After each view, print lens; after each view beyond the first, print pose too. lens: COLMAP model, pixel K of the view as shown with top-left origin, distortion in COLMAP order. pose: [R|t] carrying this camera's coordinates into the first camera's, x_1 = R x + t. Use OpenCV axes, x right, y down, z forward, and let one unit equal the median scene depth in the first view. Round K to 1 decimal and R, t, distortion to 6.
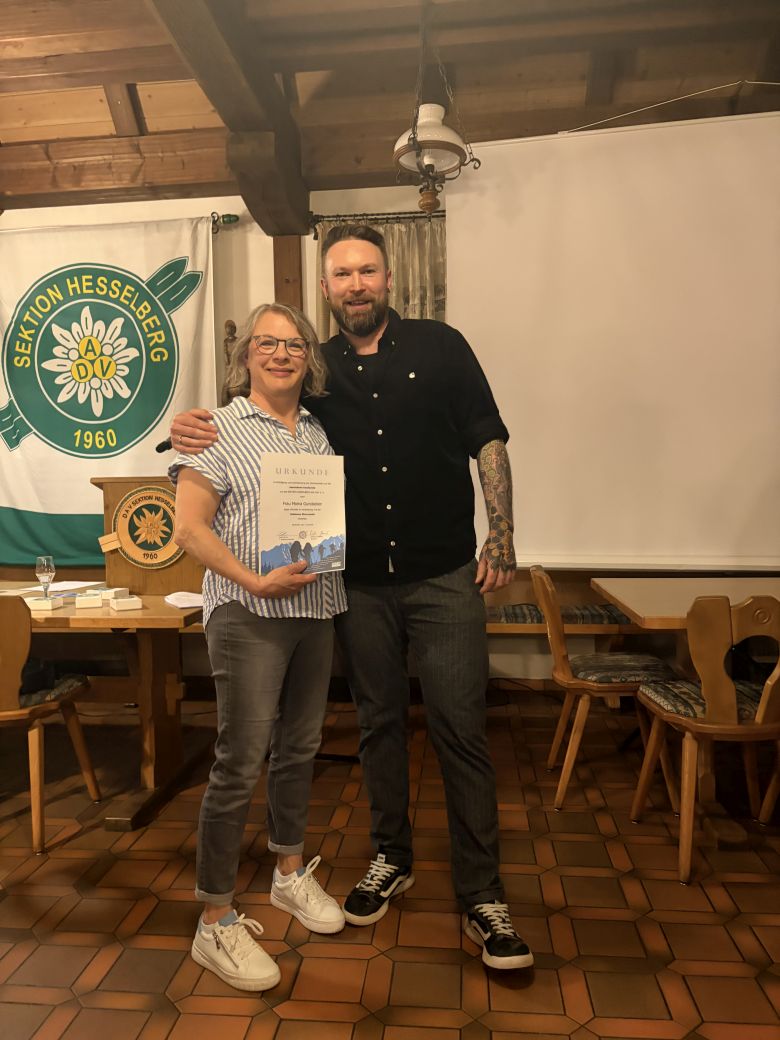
lens RADIAL K [[790.9, 0, 390.0], [0, 790.9, 520.0], [0, 0, 1]] dist [-0.030699, 0.091775]
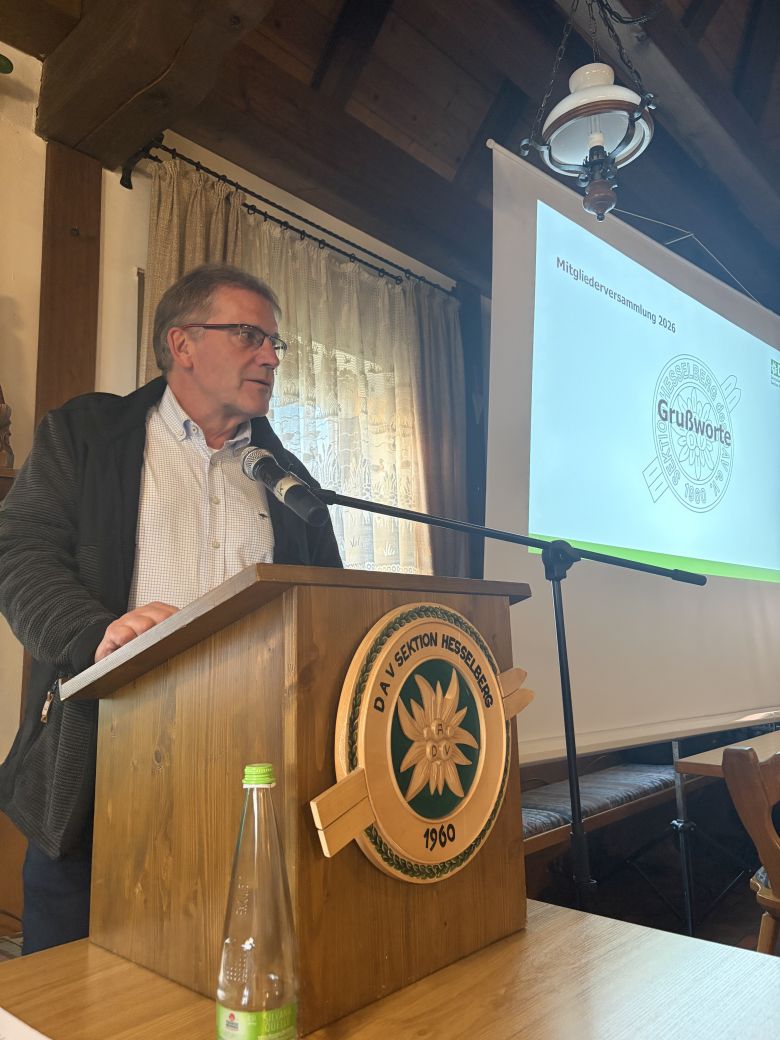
lens RADIAL K [[783.8, 0, 392.9], [0, 783.8, 518.4], [0, 0, 1]] dist [-0.008495, 0.022635]
pose [[0.597263, 0.132385, 0.791044, -0.399875], [0.043723, 0.979443, -0.196926, -0.010420], [-0.800853, 0.152204, 0.579197, 0.582750]]
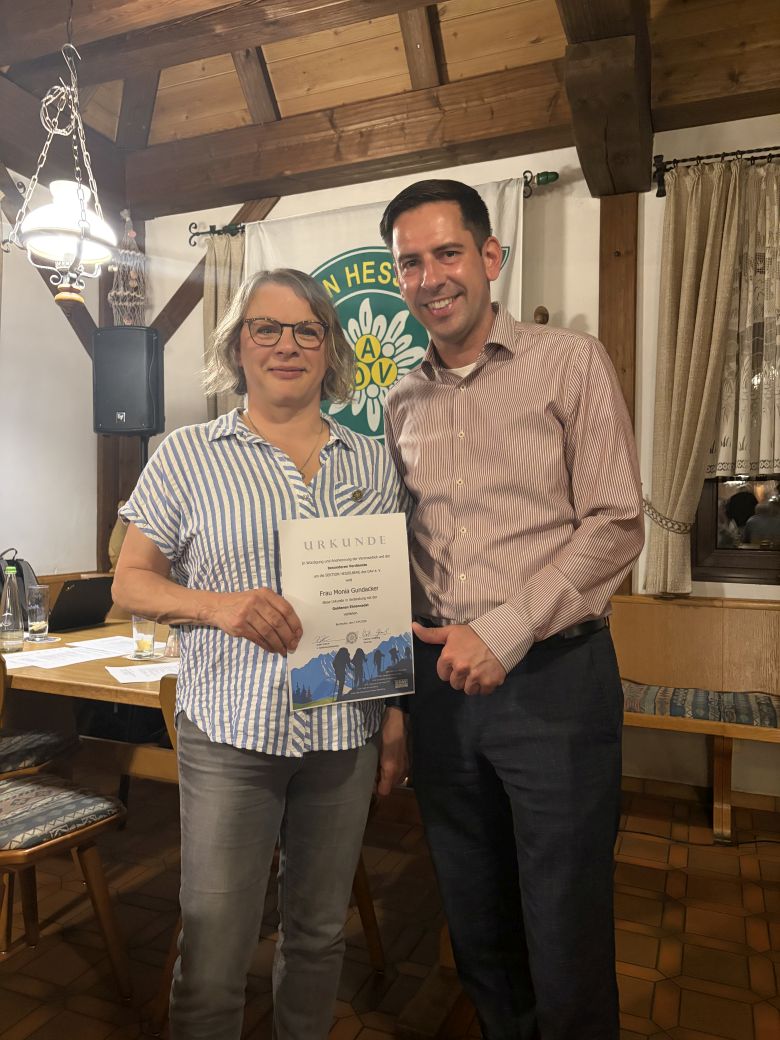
lens RADIAL K [[828.0, 0, 390.0], [0, 828.0, 520.0], [0, 0, 1]] dist [0.022023, 0.005173]
pose [[0.959541, 0.029449, -0.280026, -0.111435], [-0.040667, 0.998583, -0.034334, -0.009743], [0.278618, 0.044333, 0.959378, 0.183564]]
